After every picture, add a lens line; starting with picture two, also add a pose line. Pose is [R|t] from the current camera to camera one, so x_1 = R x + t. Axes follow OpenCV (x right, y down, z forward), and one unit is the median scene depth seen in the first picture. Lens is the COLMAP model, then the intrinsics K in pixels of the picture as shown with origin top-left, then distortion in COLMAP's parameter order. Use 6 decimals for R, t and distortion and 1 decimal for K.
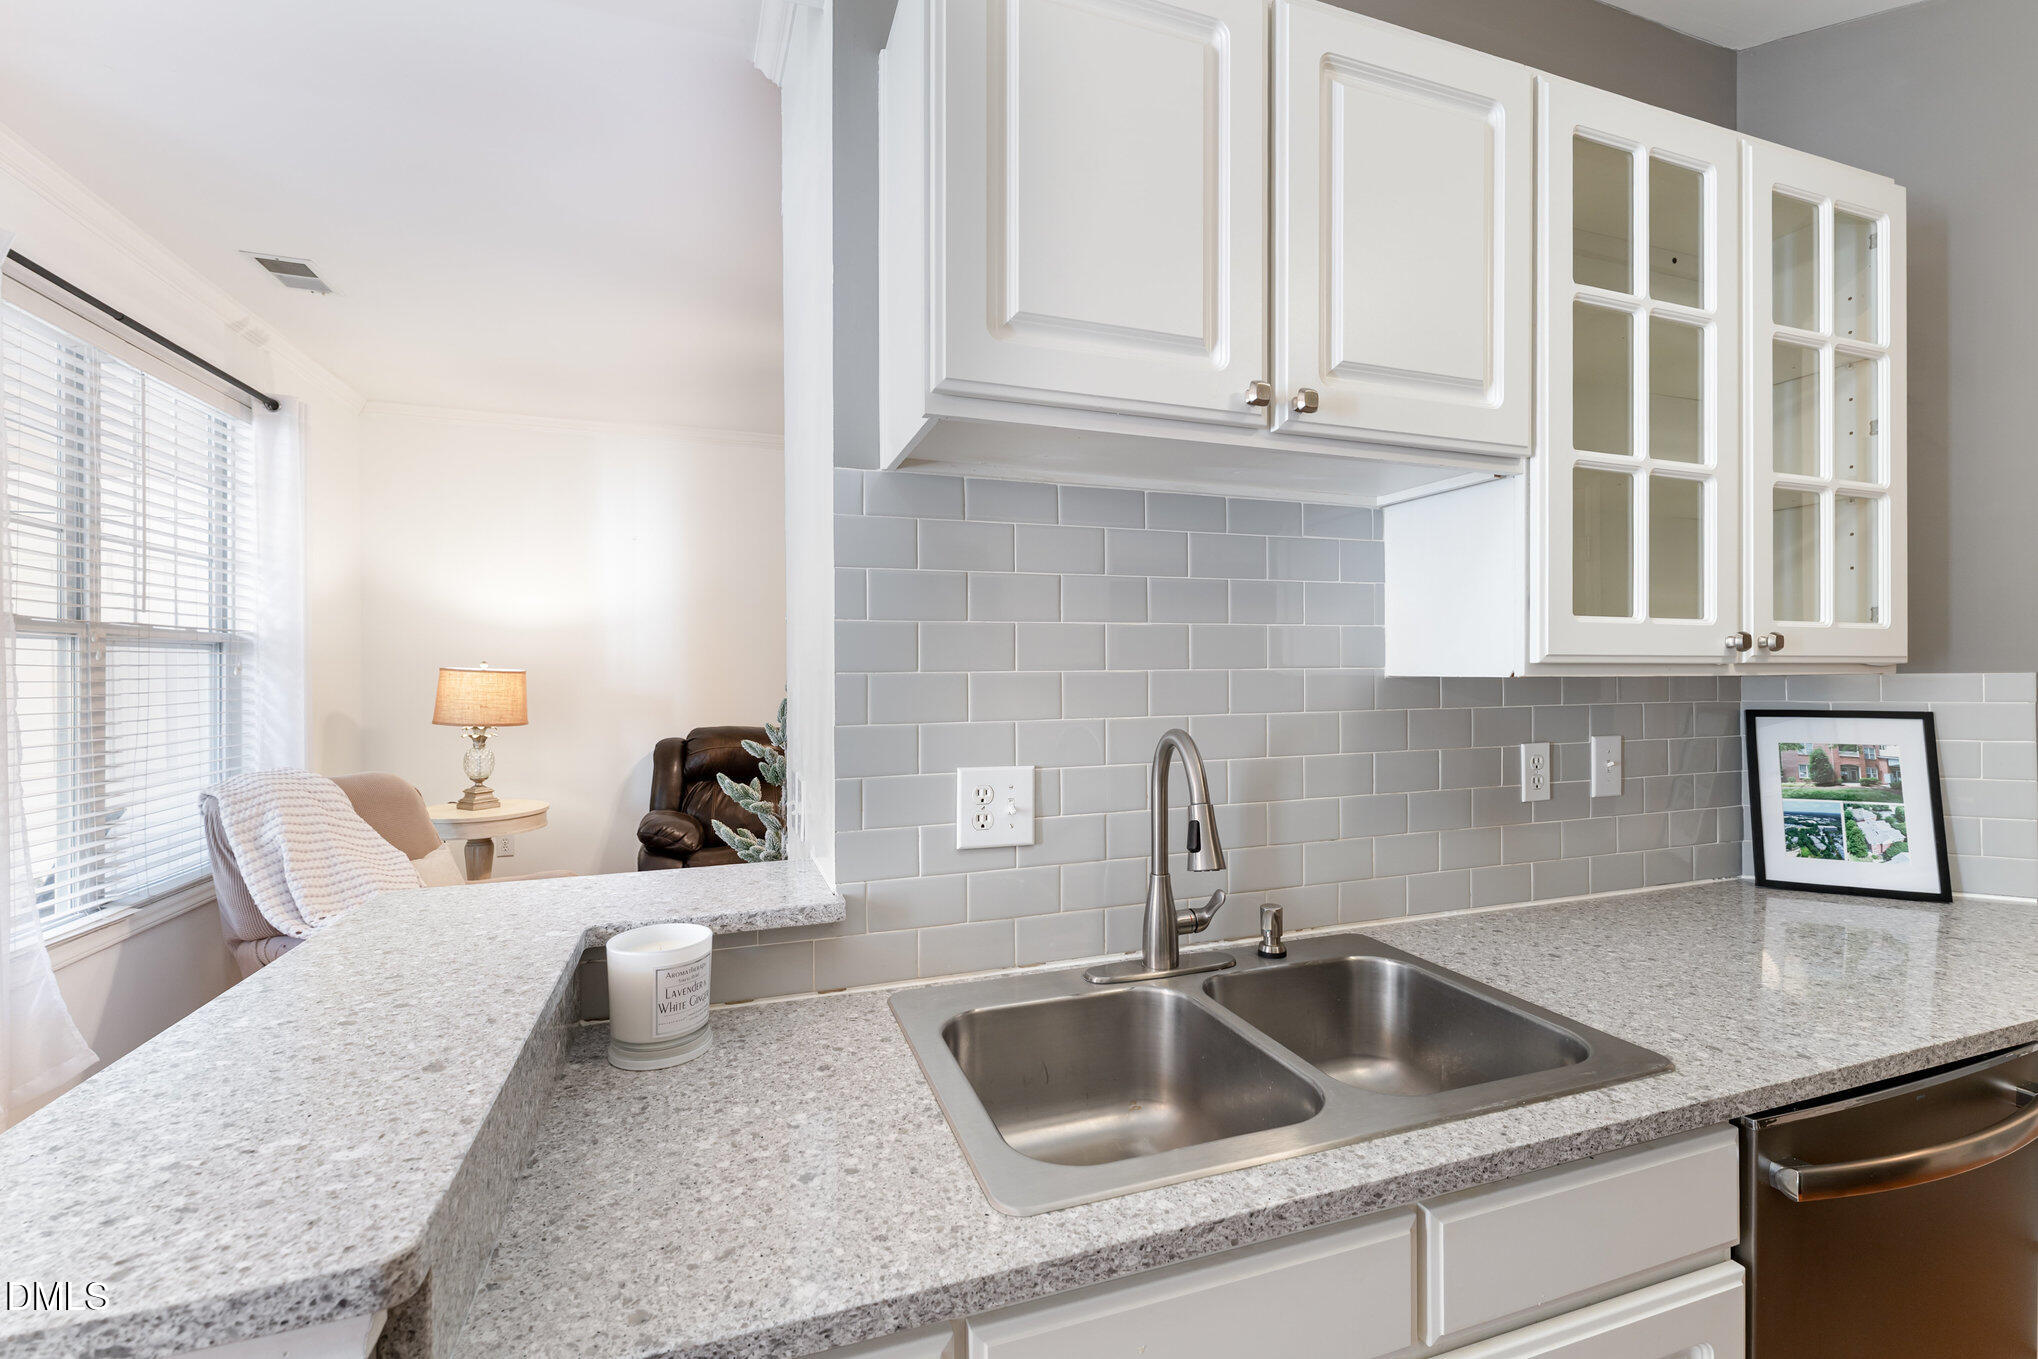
lens RADIAL K [[866.2, 0, 1029.4], [0, 866.2, 668.4], [0, 0, 1]] dist [0.002863, 0.000111]
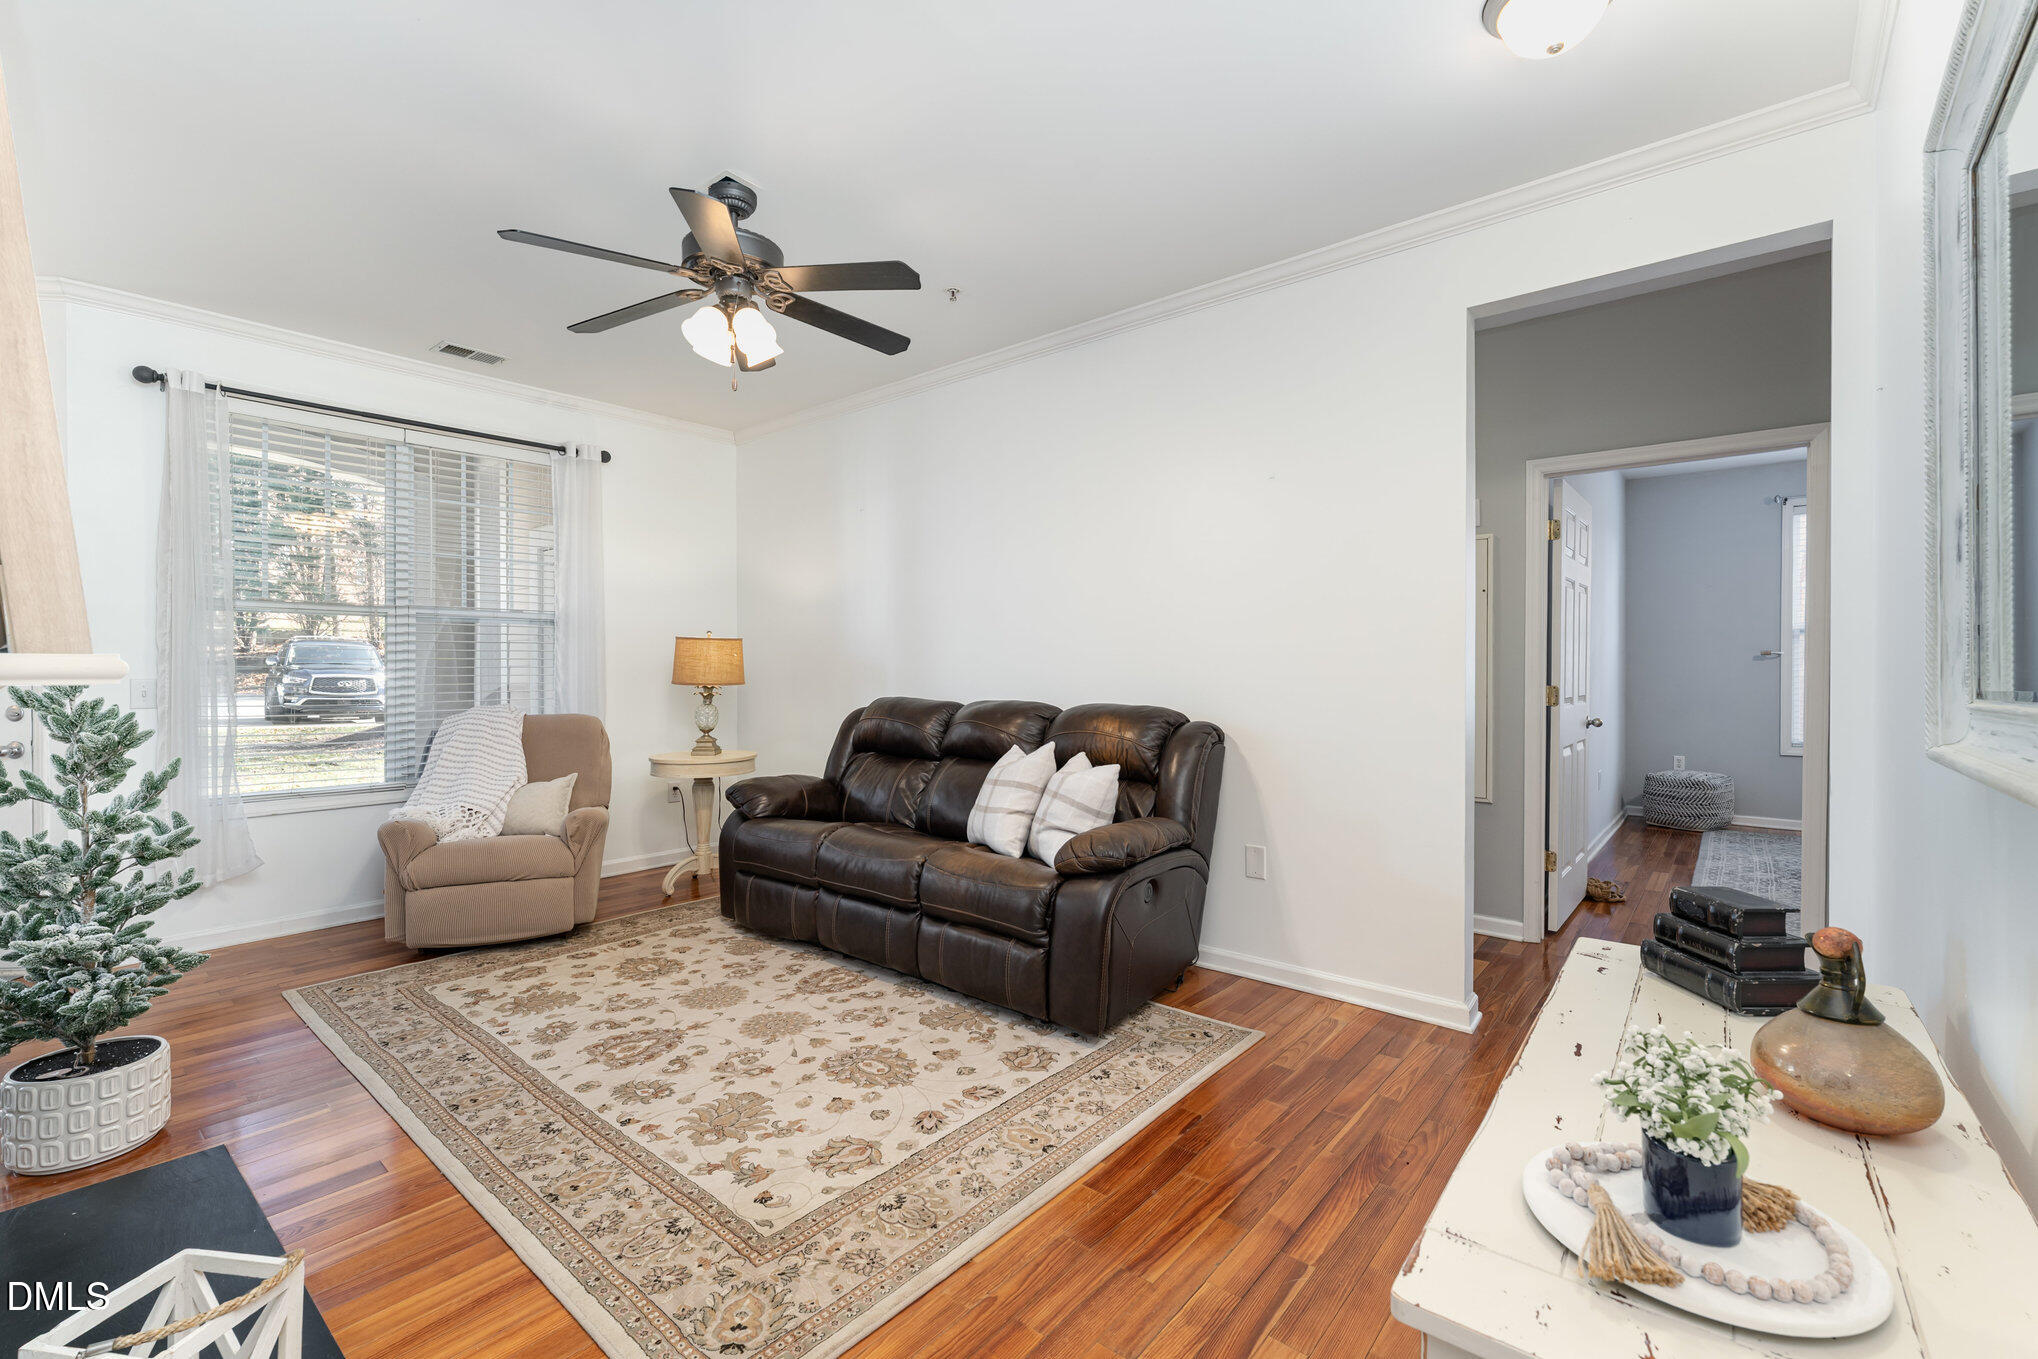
lens RADIAL K [[866.2, 0, 1029.4], [0, 866.2, 676.2], [0, 0, 1]] dist [0.002863, 0.000111]
pose [[0.524509, 0.013250, -0.851302, 0.803250], [0.000045, 0.999878, 0.015591, 0.046429], [0.851405, -0.008216, 0.524444, 0.987824]]
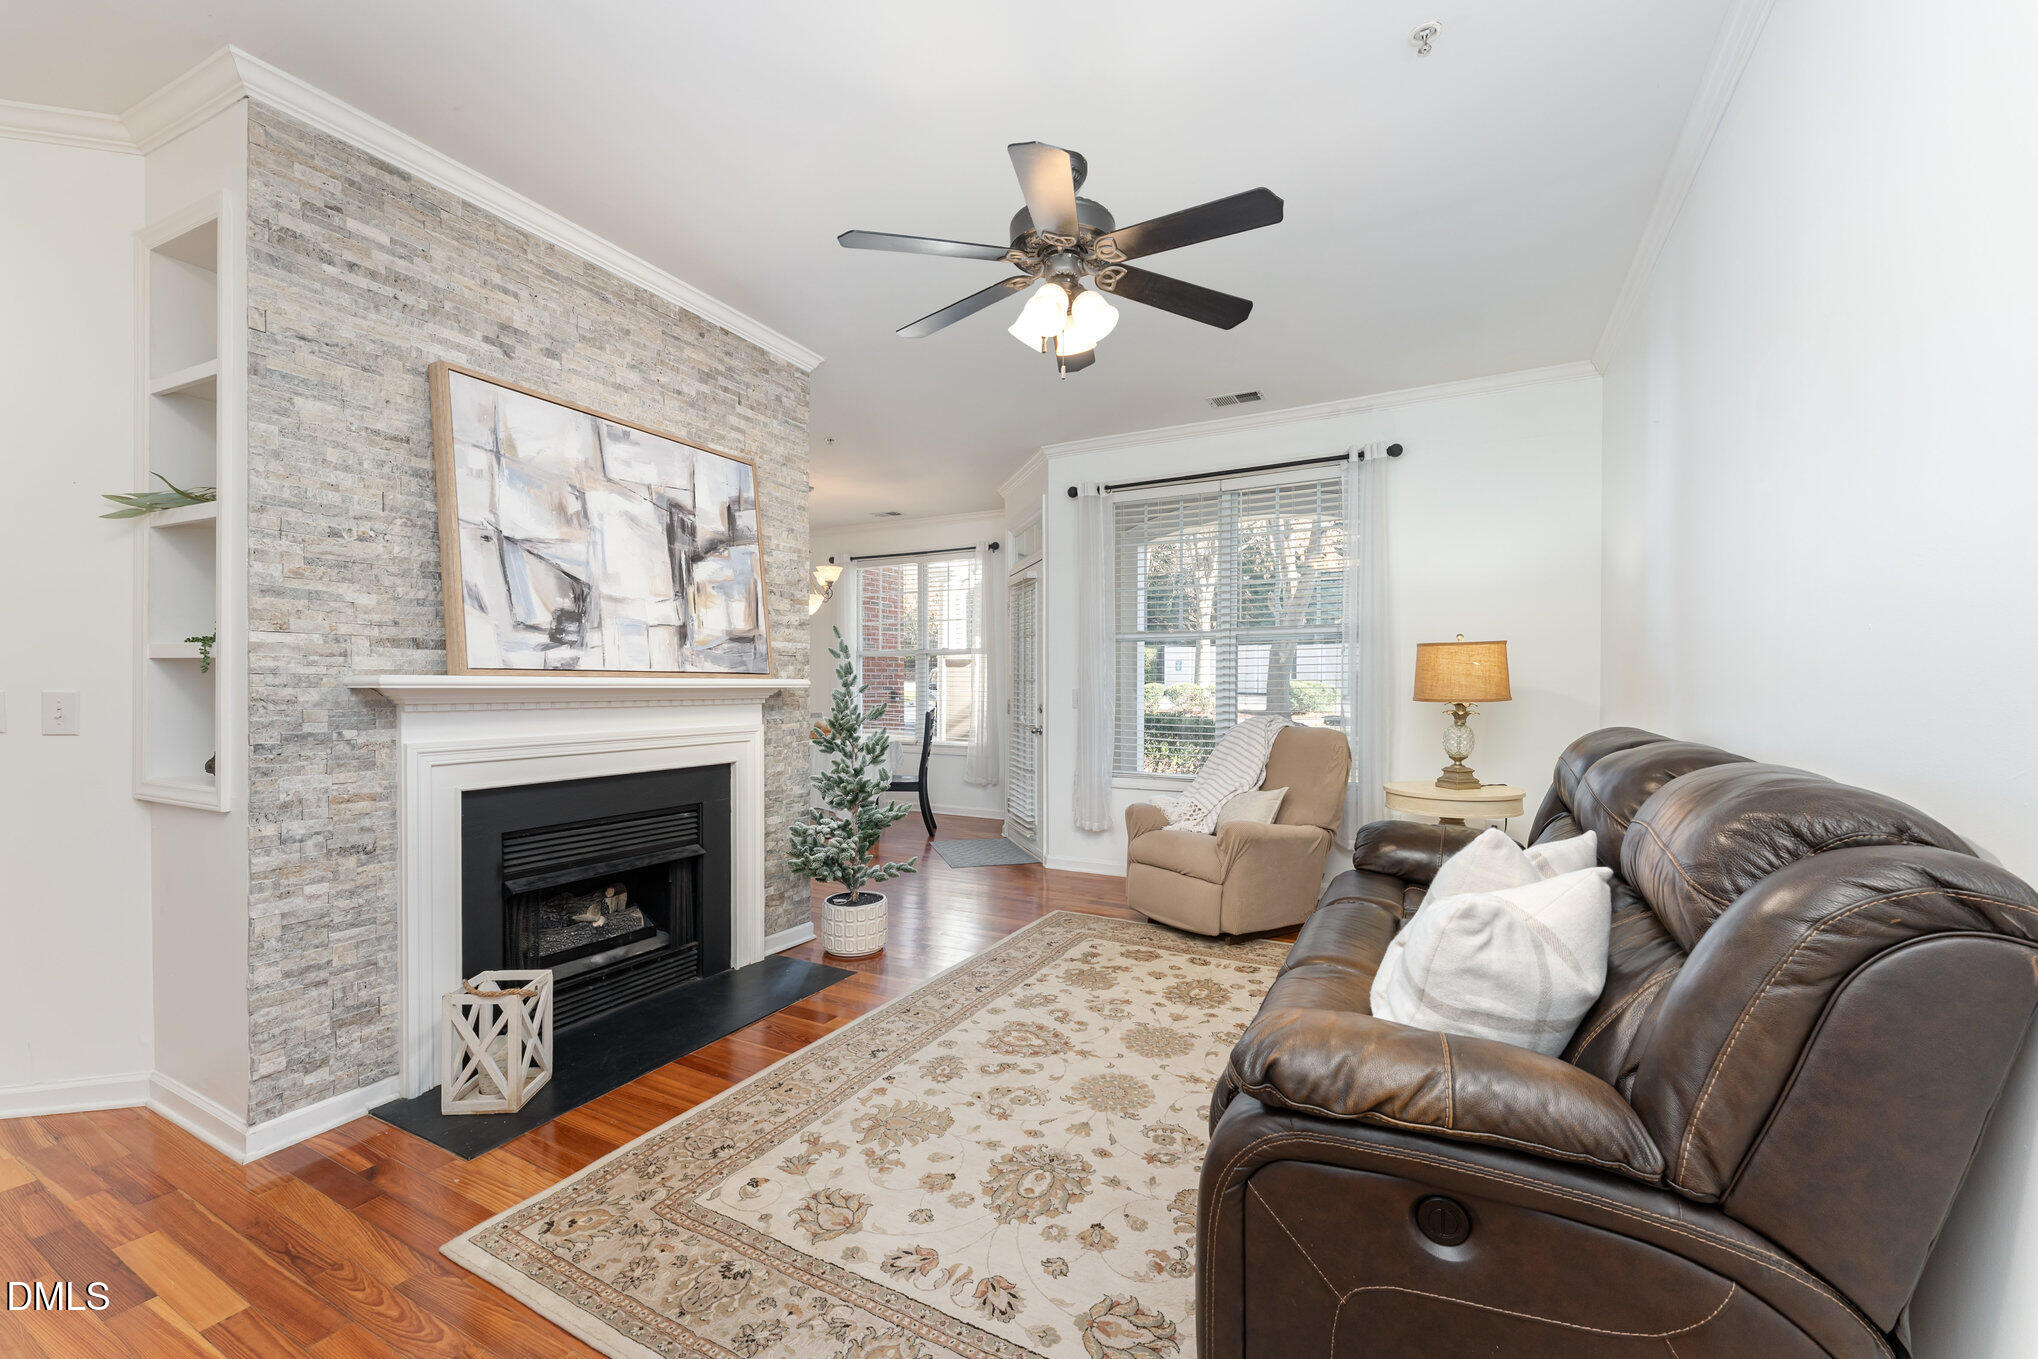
lens RADIAL K [[826.0, 0, 1024.0], [0, 826.0, 697.2], [0, 0, 1]] dist [0.000239, -0.000312]
pose [[-0.730497, 0.016967, -0.682705, 0.443946], [0.006971, 0.999825, 0.017389, 0.054520], [0.682880, 0.007943, -0.730487, 1.755845]]
